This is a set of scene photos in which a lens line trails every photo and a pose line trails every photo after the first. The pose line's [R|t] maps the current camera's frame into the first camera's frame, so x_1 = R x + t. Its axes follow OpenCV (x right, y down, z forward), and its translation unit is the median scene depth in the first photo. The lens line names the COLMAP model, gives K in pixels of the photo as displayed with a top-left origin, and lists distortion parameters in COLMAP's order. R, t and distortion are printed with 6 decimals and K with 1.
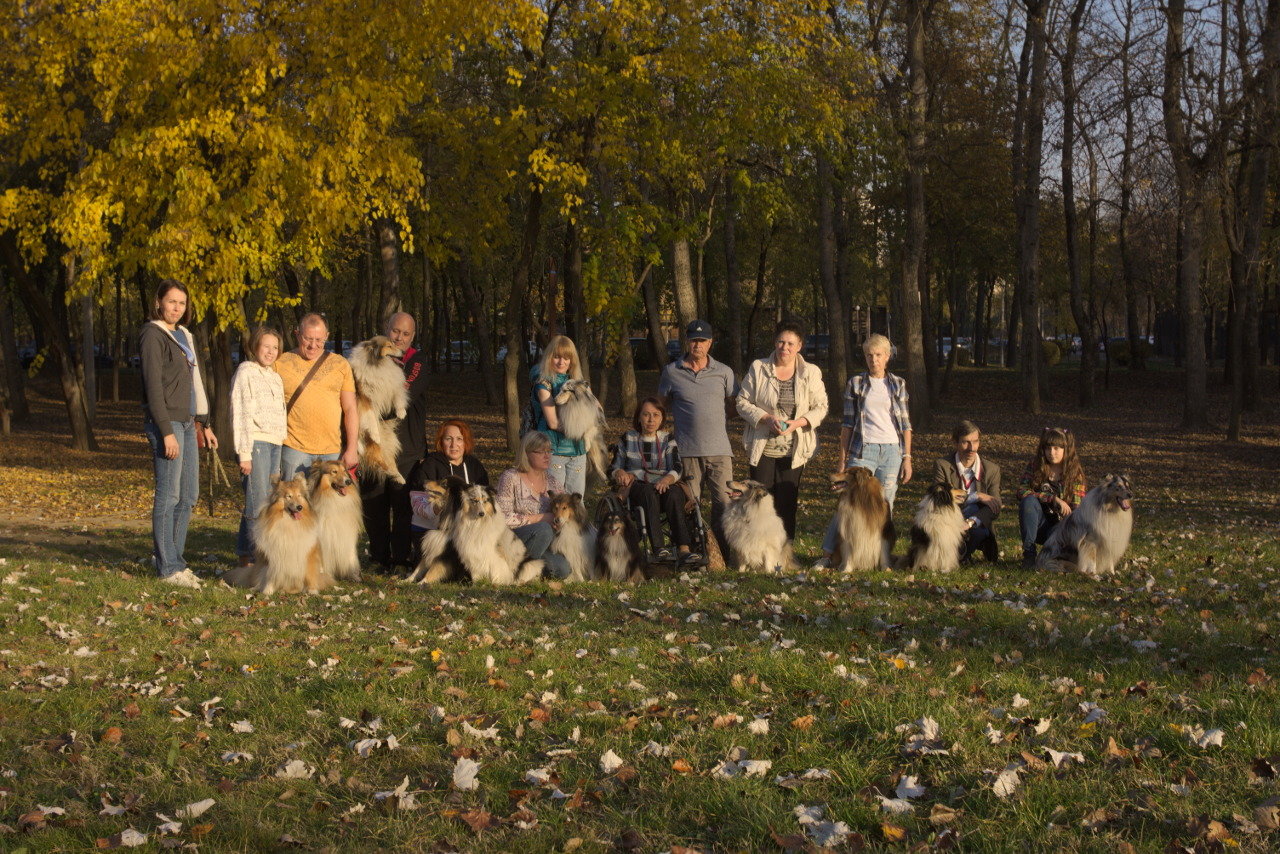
lens RADIAL K [[2215.3, 0, 640.0], [0, 2215.3, 427.0], [0, 0, 1]] dist [-0.011762, 0.211019]
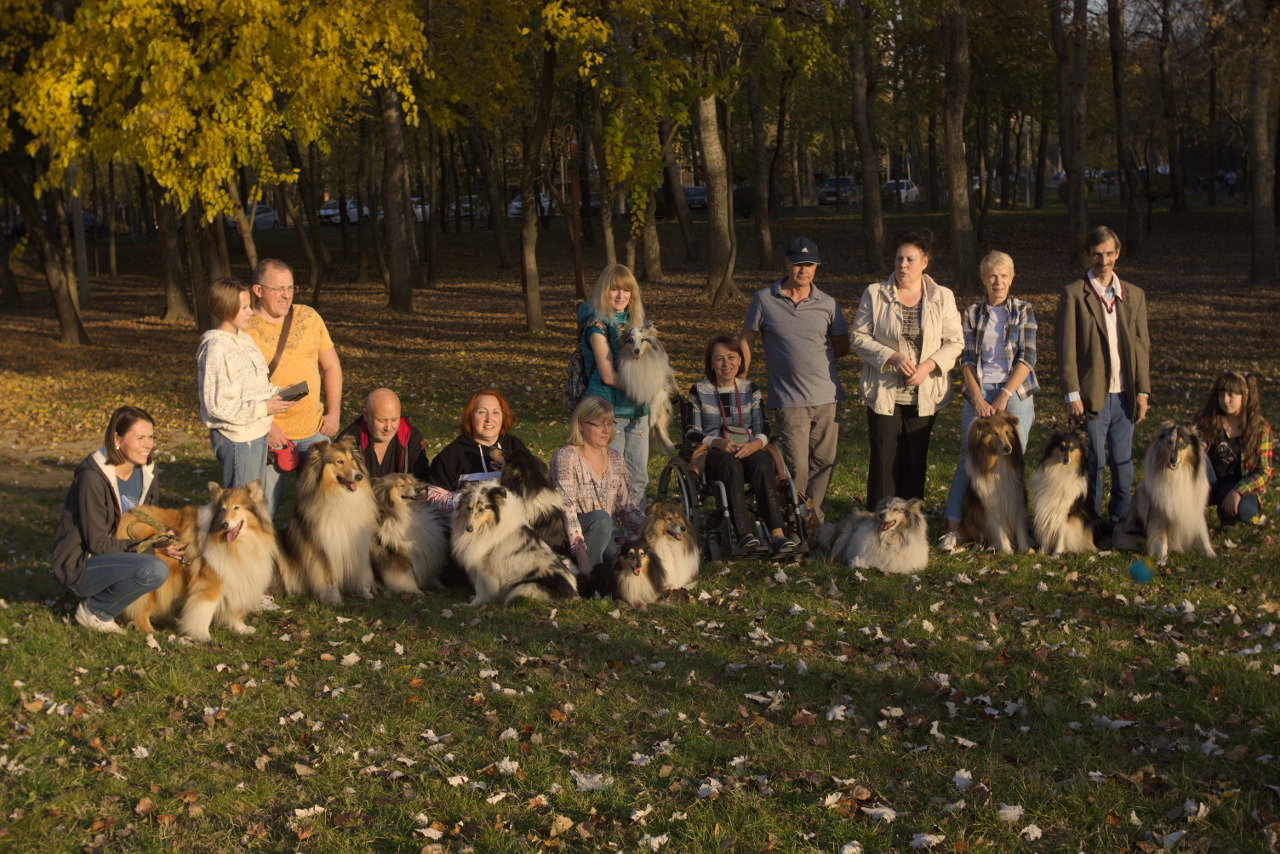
lens RADIAL K [[2215.3, 0, 640.0], [0, 2215.3, 427.0], [0, 0, 1]] dist [-0.011762, 0.211019]
pose [[0.999344, -0.035757, -0.005712, -0.012248], [0.036070, 0.996886, 0.070124, -0.016942], [0.003187, -0.070284, 0.997522, 0.098856]]
